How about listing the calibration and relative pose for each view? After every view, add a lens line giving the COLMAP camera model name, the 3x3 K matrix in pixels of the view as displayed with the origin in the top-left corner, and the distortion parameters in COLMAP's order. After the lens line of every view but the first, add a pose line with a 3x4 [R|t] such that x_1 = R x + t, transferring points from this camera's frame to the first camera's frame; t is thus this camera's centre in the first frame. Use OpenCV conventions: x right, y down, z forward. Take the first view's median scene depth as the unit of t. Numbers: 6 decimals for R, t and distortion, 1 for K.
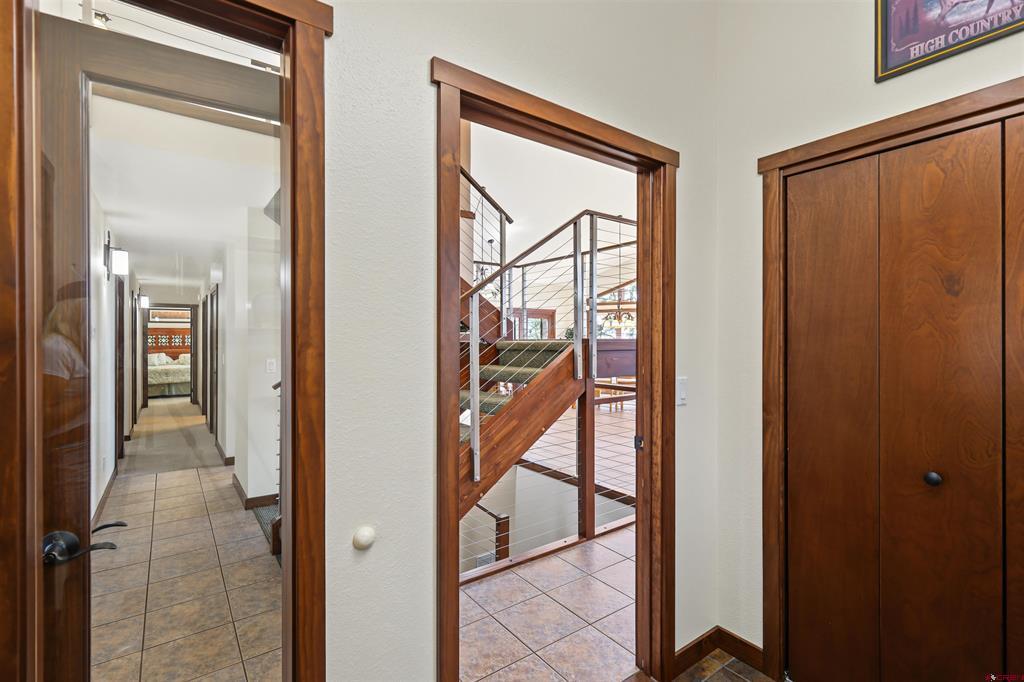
lens RADIAL K [[459.8, 0, 514.3], [0, 459.8, 338.4], [0, 0, 1]] dist [0.005982, 0.000511]
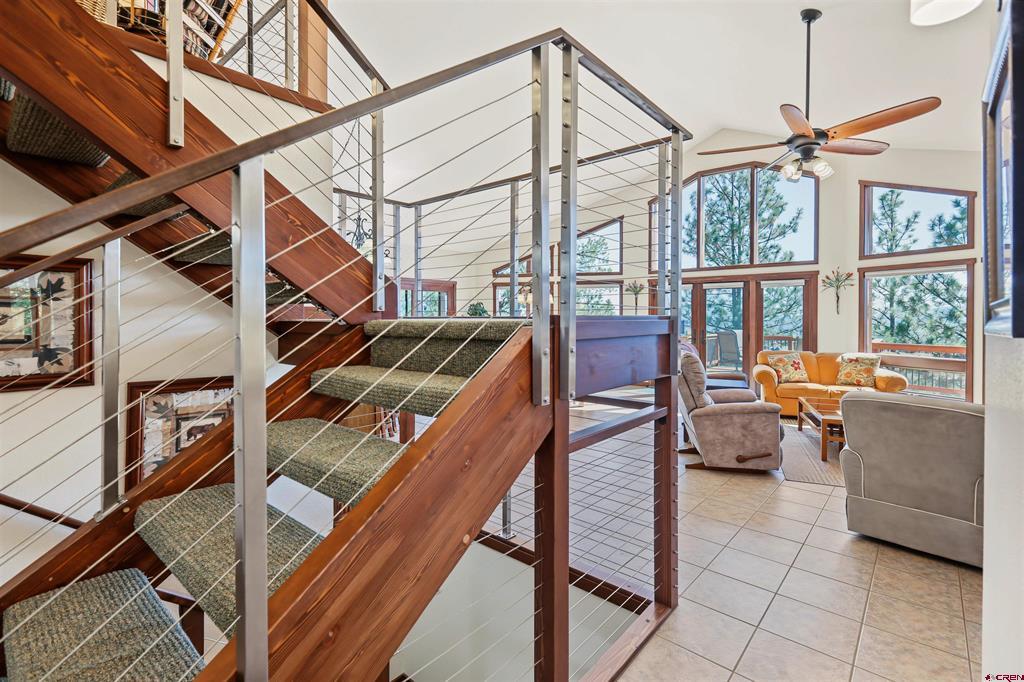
lens RADIAL K [[475.4, 0, 514.7], [0, 475.4, 319.1], [0, 0, 1]] dist [0.004008, 0.000482]
pose [[0.975876, -0.001920, 0.218316, 0.012642], [0.000495, 0.999978, 0.006582, 0.001409], [-0.218324, -0.006316, 0.975856, 0.544711]]
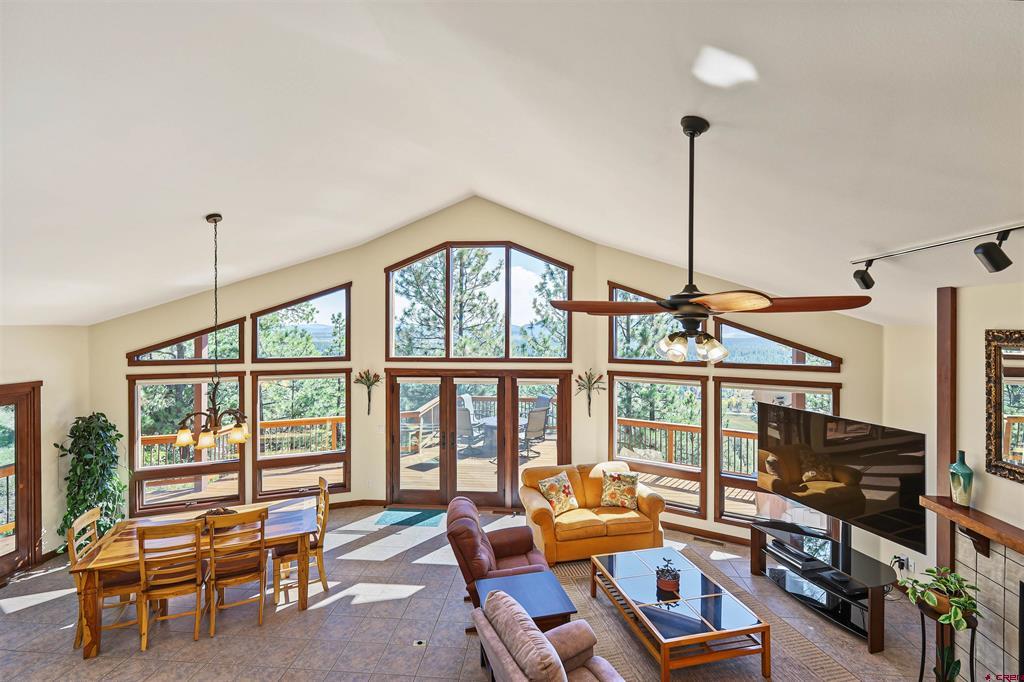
lens RADIAL K [[465.9, 0, 512.4], [0, 465.9, 328.9], [0, 0, 1]] dist [0.002453, 0.000628]
pose [[0.663147, -0.002878, 0.748483, 0.036641], [-0.000463, 0.999991, 0.004255, -0.056837], [-0.748489, -0.003168, 0.663140, 0.646802]]
